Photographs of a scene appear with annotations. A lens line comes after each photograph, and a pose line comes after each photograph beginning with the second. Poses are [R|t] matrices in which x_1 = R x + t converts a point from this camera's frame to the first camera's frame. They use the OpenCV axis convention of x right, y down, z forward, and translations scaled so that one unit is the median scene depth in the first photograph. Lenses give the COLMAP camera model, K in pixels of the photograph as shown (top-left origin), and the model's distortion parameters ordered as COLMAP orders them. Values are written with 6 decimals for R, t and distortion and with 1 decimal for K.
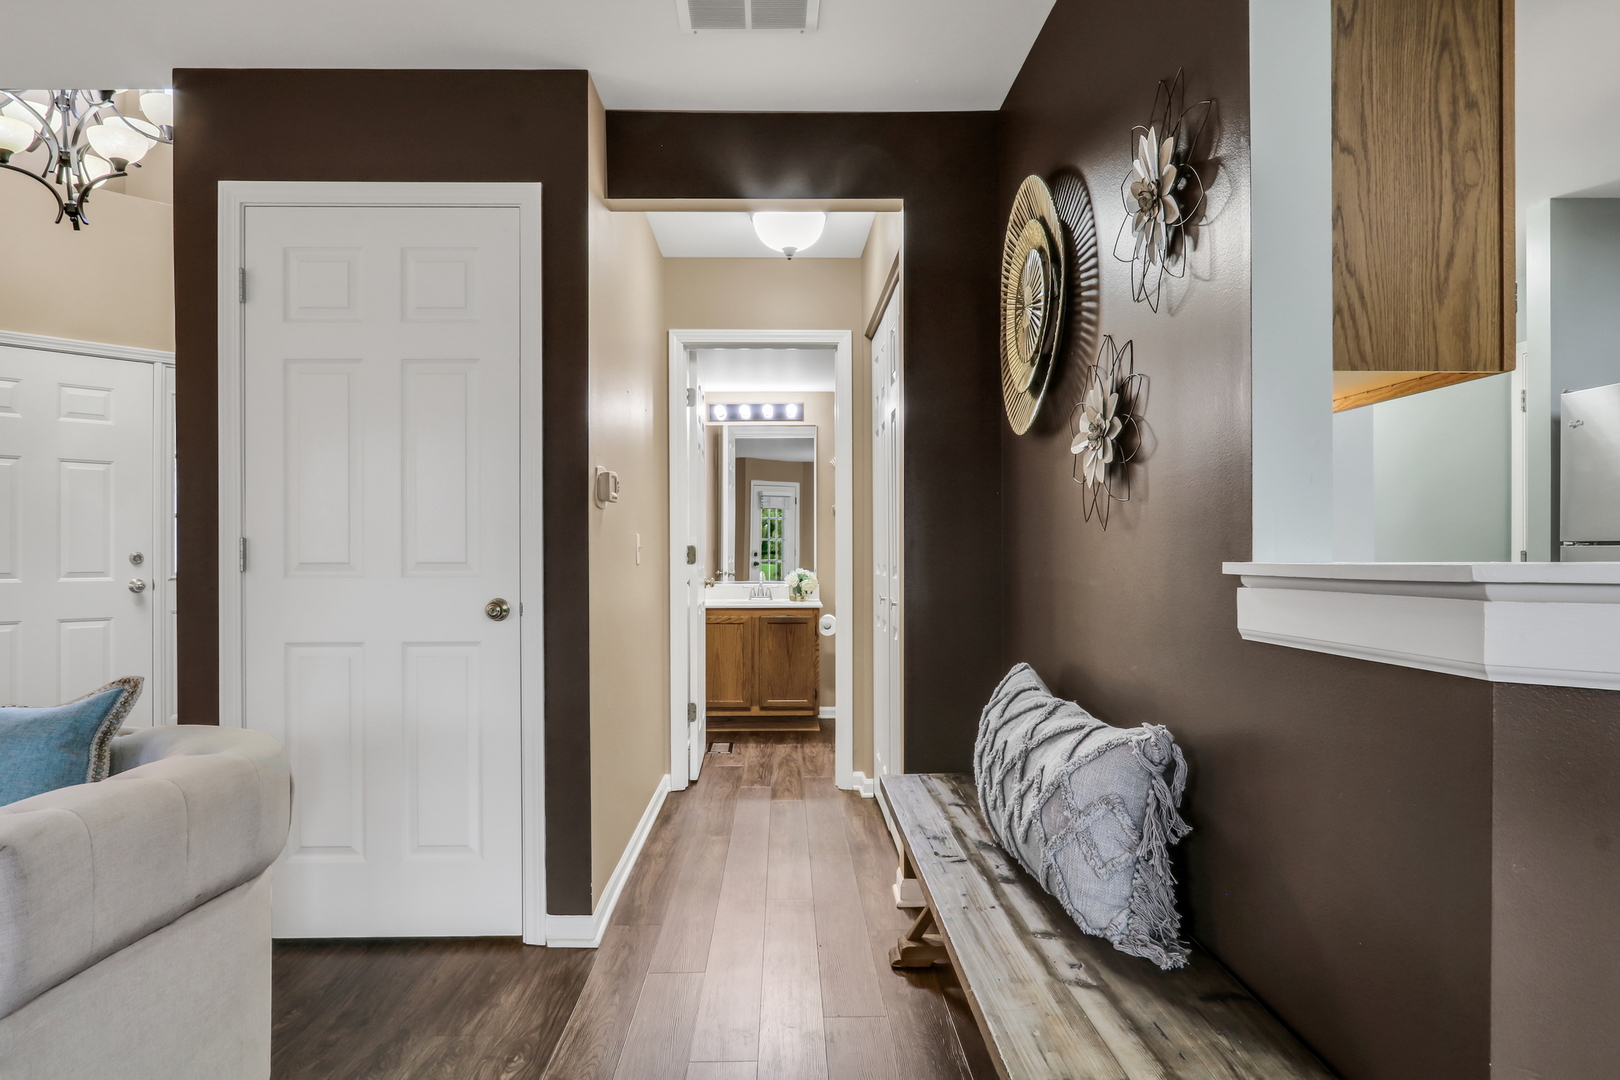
lens RADIAL K [[946.0, 0, 812.0], [0, 946.0, 548.5], [0, 0, 1]] dist [-0.014617, 0.006729]
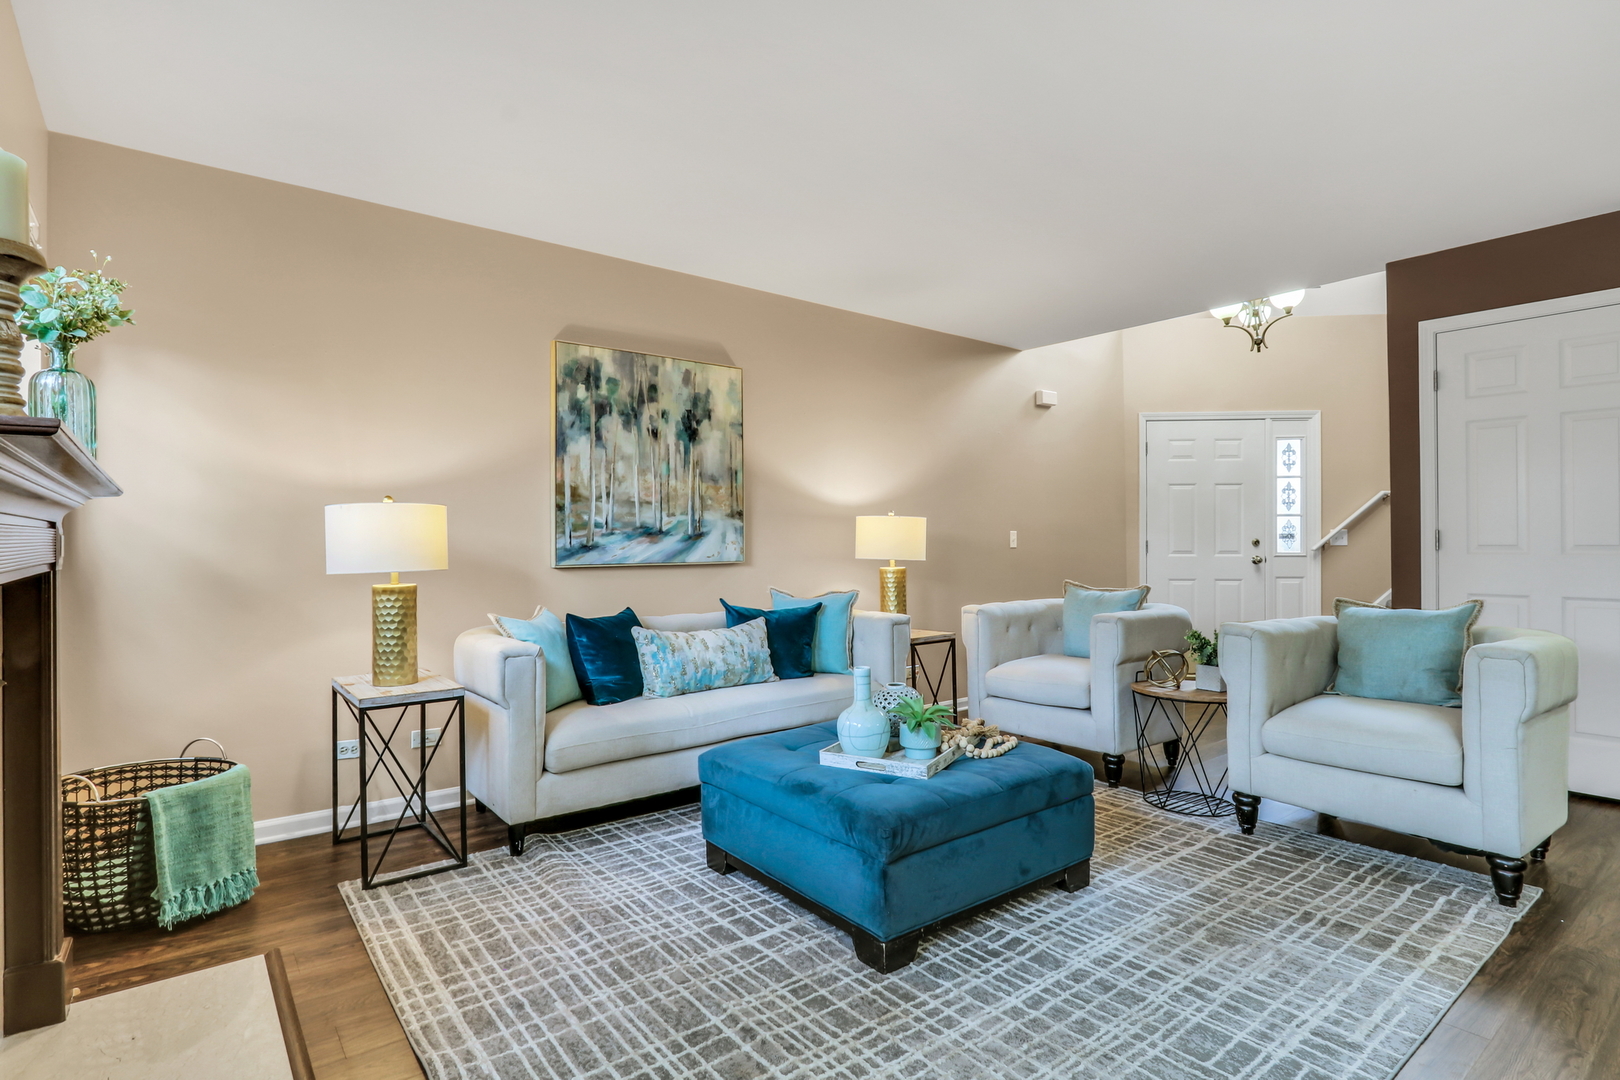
lens RADIAL K [[817.2, 0, 798.7], [0, 817.2, 536.6], [0, 0, 1]] dist [-0.024020, 0.006825]
pose [[0.585253, -0.002982, -0.810845, -0.100151], [0.003964, 0.999992, -0.000816, -0.003431], [0.810841, -0.002737, 0.585260, -0.765601]]
